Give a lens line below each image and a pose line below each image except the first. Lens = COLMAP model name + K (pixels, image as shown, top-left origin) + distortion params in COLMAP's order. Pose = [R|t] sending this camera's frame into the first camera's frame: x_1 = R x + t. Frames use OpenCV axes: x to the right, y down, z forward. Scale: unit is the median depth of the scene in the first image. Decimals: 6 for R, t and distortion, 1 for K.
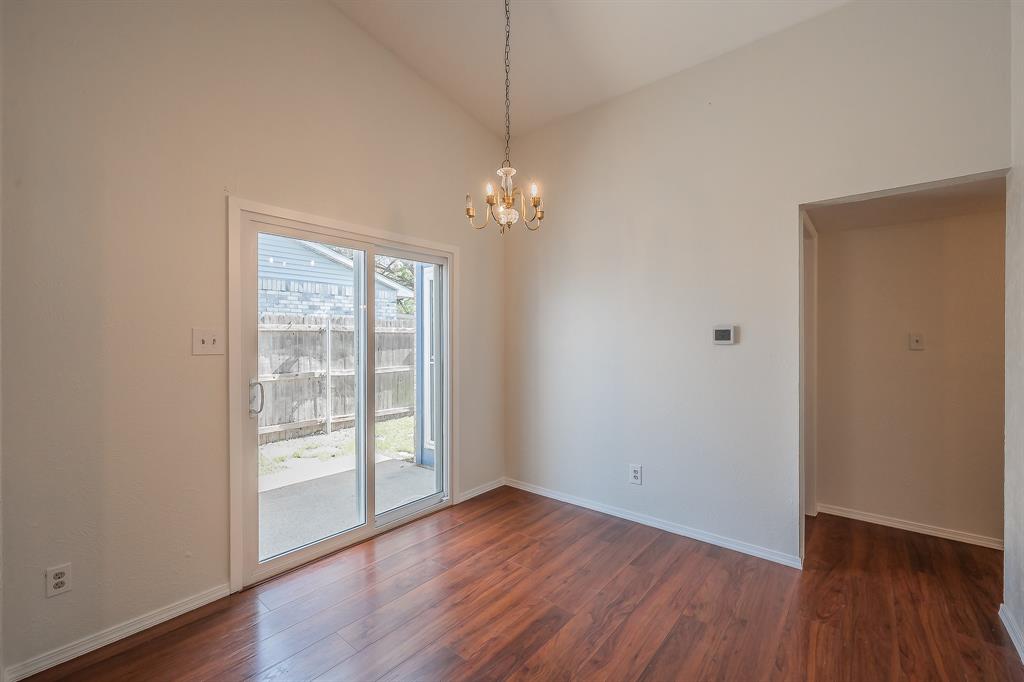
lens RADIAL K [[427.2, 0, 512.0], [0, 427.2, 341.0], [0, 0, 1]] dist [0.001798, 0.000172]
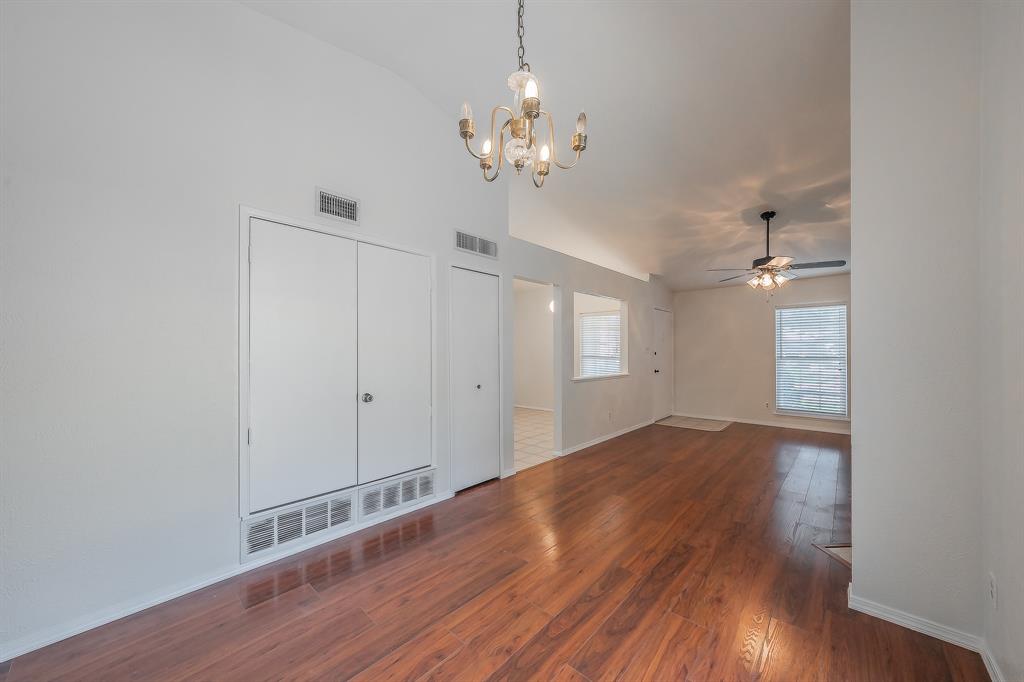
lens RADIAL K [[360.4, 0, 526.6], [0, 360.4, 352.6], [0, 0, 1]] dist [-0.002165, -0.000100]
pose [[-0.999692, 0.004729, 0.024371, -0.025127], [0.005040, 0.999906, 0.012751, 0.007428], [-0.024309, 0.012870, -0.999622, 1.267132]]
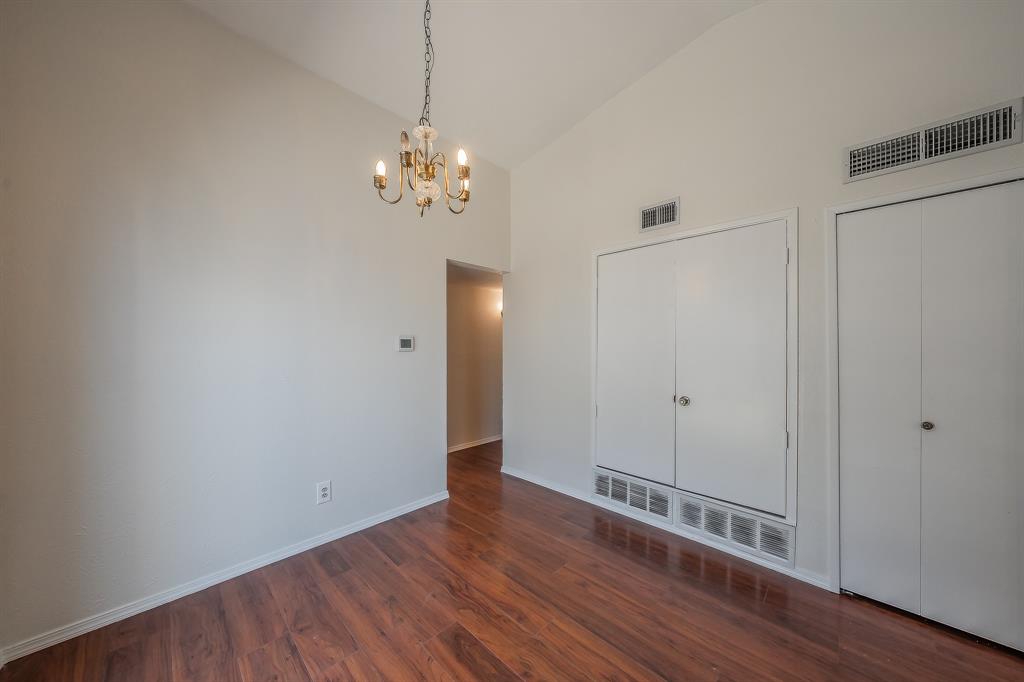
lens RADIAL K [[349.7, 0, 509.3], [0, 349.7, 347.8], [0, 0, 1]] dist [0.001374, 0.000033]
pose [[0.073308, 0.003864, 0.997302, -0.530039], [0.005334, 0.999977, -0.004267, 0.004969], [-0.997295, 0.005632, 0.073286, 0.654315]]
